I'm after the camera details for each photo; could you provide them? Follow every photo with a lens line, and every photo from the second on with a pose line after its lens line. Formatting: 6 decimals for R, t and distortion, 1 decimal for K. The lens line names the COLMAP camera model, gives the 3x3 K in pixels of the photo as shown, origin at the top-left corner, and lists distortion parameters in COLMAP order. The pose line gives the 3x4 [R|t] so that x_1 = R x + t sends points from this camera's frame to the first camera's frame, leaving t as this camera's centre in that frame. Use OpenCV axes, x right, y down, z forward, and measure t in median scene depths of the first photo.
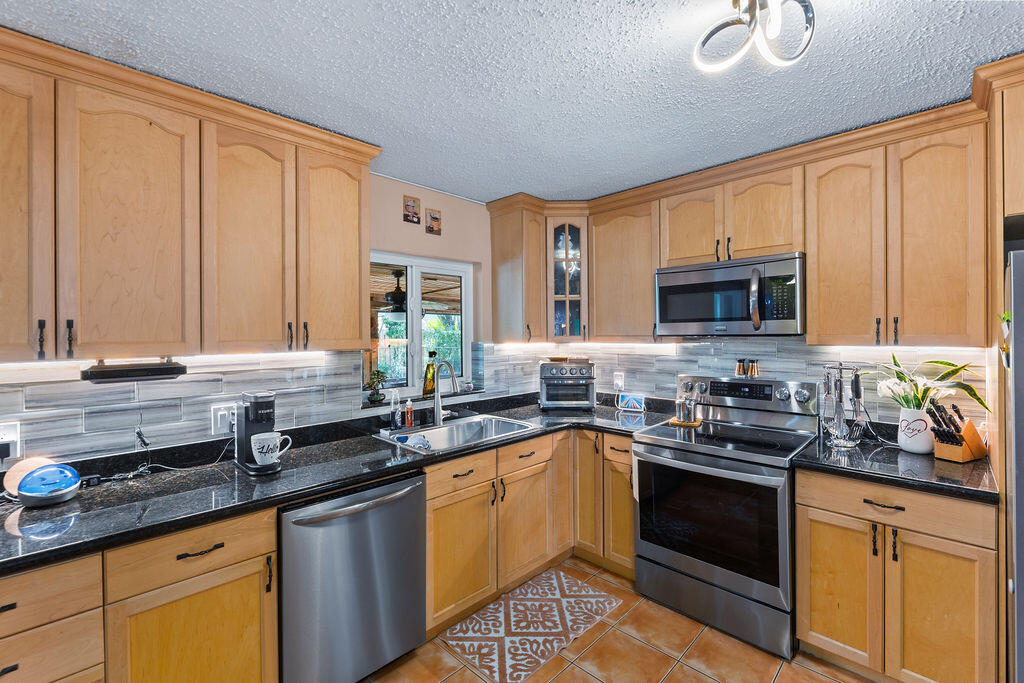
lens RADIAL K [[435.7, 0, 515.6], [0, 435.7, 333.1], [0, 0, 1]] dist [-0.004383, 0.000135]
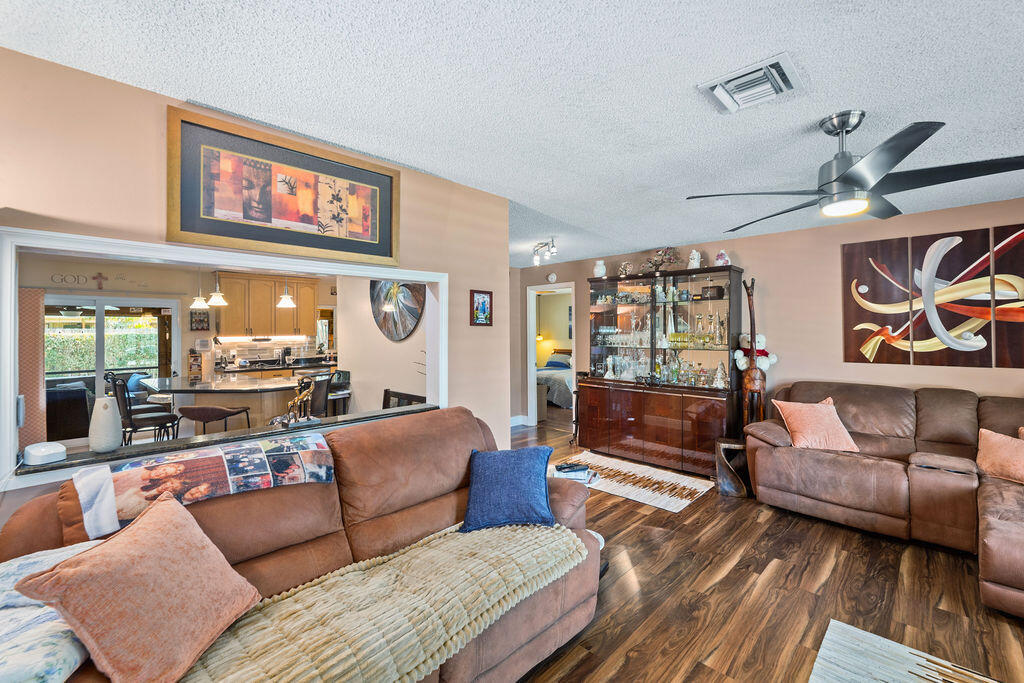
lens RADIAL K [[435.7, 0, 507.3], [0, 435.7, 326.0], [0, 0, 1]] dist [-0.004383, 0.000135]
pose [[0.999992, -0.003600, 0.001643, 1.041098], [0.003625, 0.999875, -0.015383, 0.015025], [-0.001587, 0.015389, 0.999880, -2.193407]]
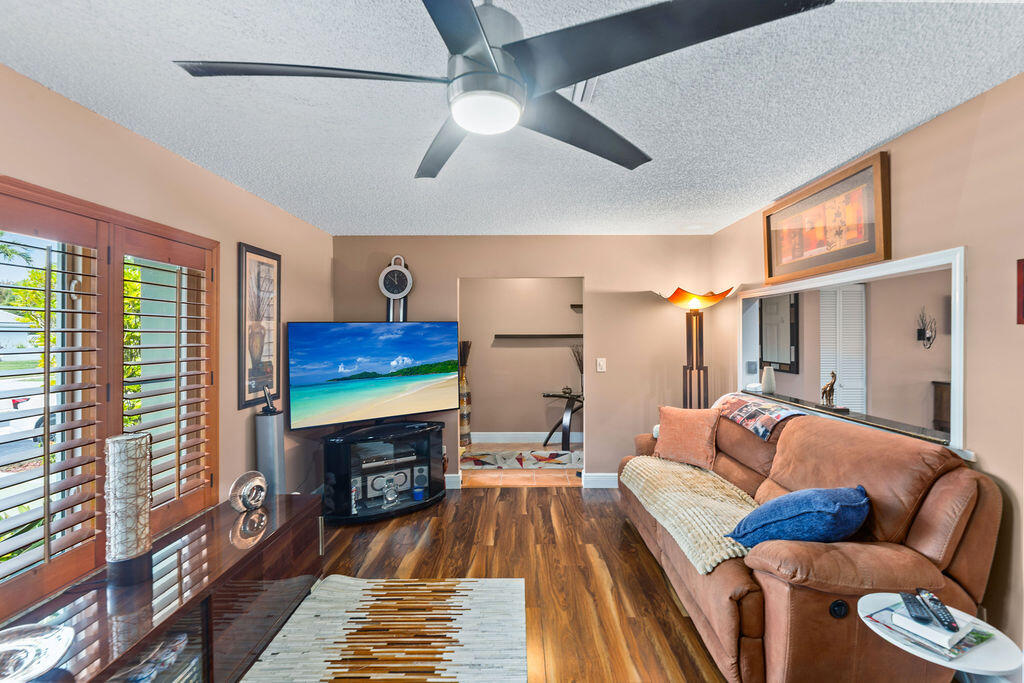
lens RADIAL K [[435.7, 0, 516.5], [0, 435.7, 333.7], [0, 0, 1]] dist [-0.004383, 0.000135]
pose [[-0.718066, 0.005813, -0.695951, 1.930394], [0.002065, 0.999979, 0.006222, 0.001898], [0.695972, 0.003031, -0.718062, -1.081635]]
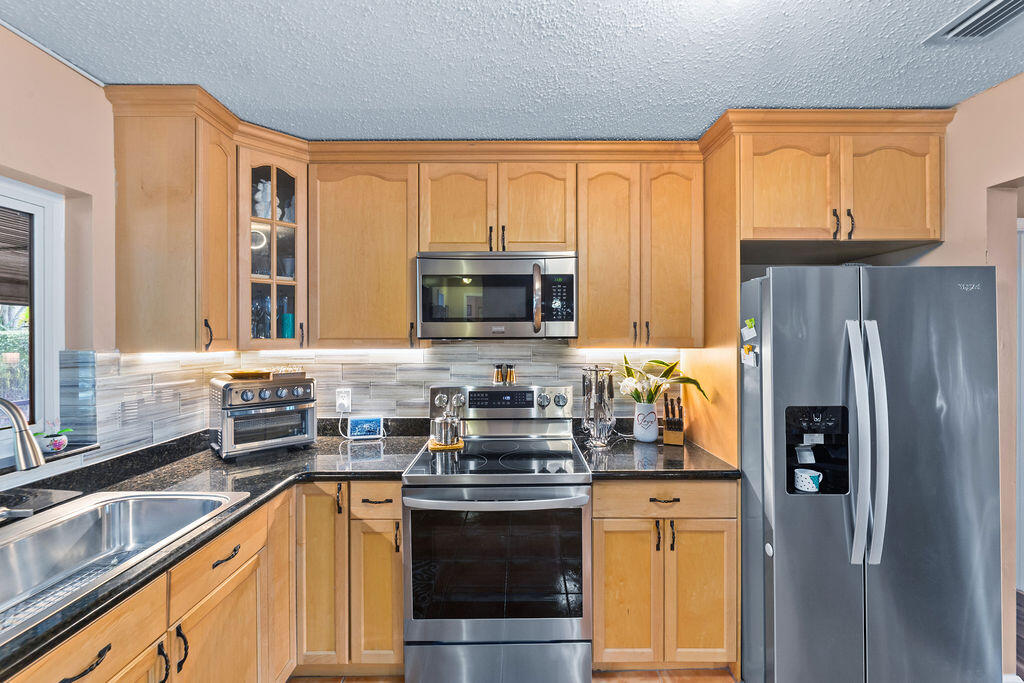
lens RADIAL K [[435.7, 0, 513.7], [0, 435.7, 334.8], [0, 0, 1]] dist [-0.004383, 0.000135]
pose [[0.707292, 0.007718, 0.706879, -0.105375], [-0.003455, 0.999966, -0.007461, 0.004796], [-0.706913, 0.002835, 0.707295, 0.353753]]
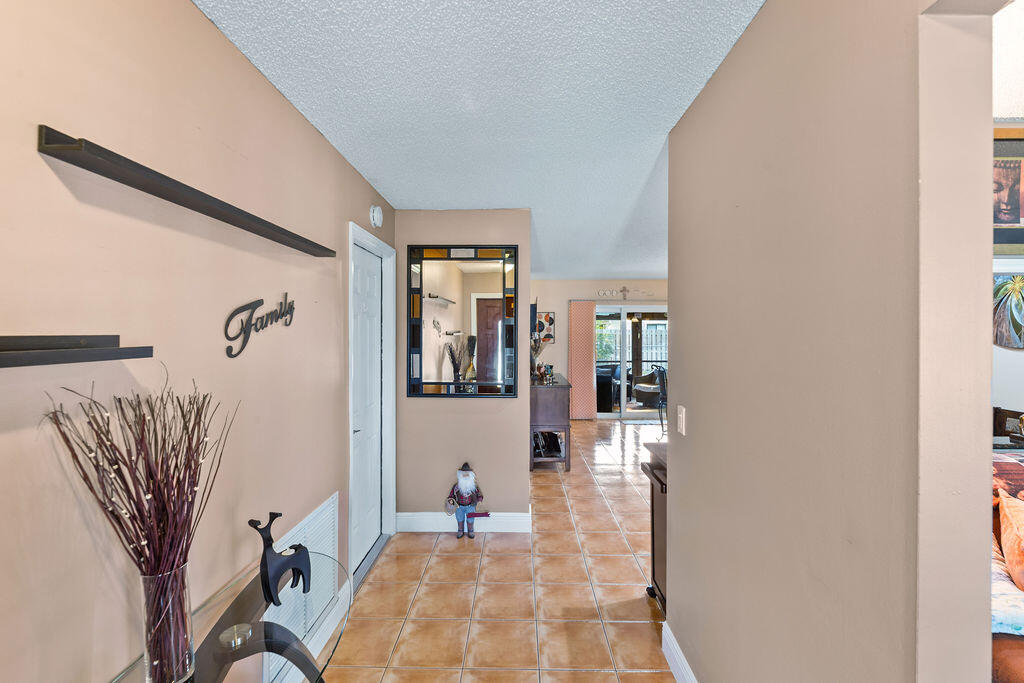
lens RADIAL K [[435.7, 0, 510.2], [0, 435.7, 334.6], [0, 0, 1]] dist [-0.004383, 0.000135]
pose [[0.682041, 0.008467, -0.731265, 0.546112], [-0.006285, 0.999964, 0.005717, 0.004336], [0.731287, 0.000697, 0.682070, -2.555039]]
